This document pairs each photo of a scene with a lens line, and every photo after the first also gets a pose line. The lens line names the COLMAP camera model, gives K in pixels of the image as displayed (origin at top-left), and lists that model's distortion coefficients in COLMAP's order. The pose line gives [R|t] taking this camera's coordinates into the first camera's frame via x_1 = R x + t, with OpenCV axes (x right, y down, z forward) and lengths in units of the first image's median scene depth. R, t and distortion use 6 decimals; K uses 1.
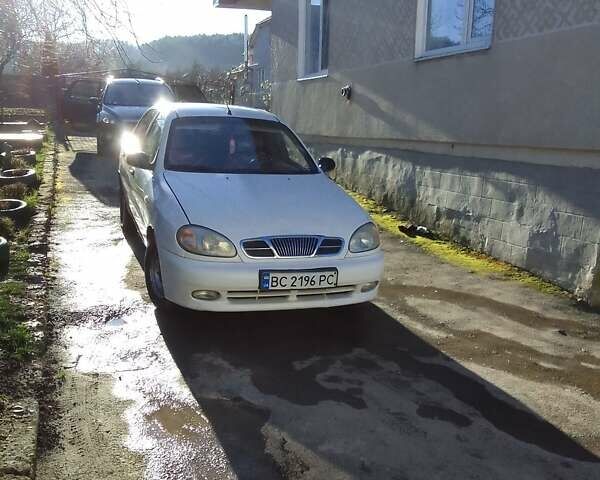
lens RADIAL K [[623.0, 0, 300.0], [0, 623.0, 240.0], [0, 0, 1]] dist [0.016225, 0.008409]
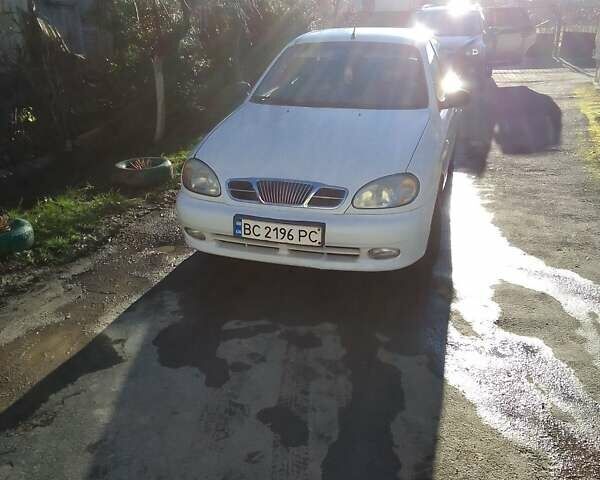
lens RADIAL K [[623.0, 0, 300.0], [0, 623.0, 240.0], [0, 0, 1]] dist [0.016225, 0.008409]
pose [[0.797045, 0.143753, -0.586561, 0.531592], [-0.090064, 0.988689, 0.119924, -0.030485], [0.597166, -0.042756, 0.800977, 0.326800]]
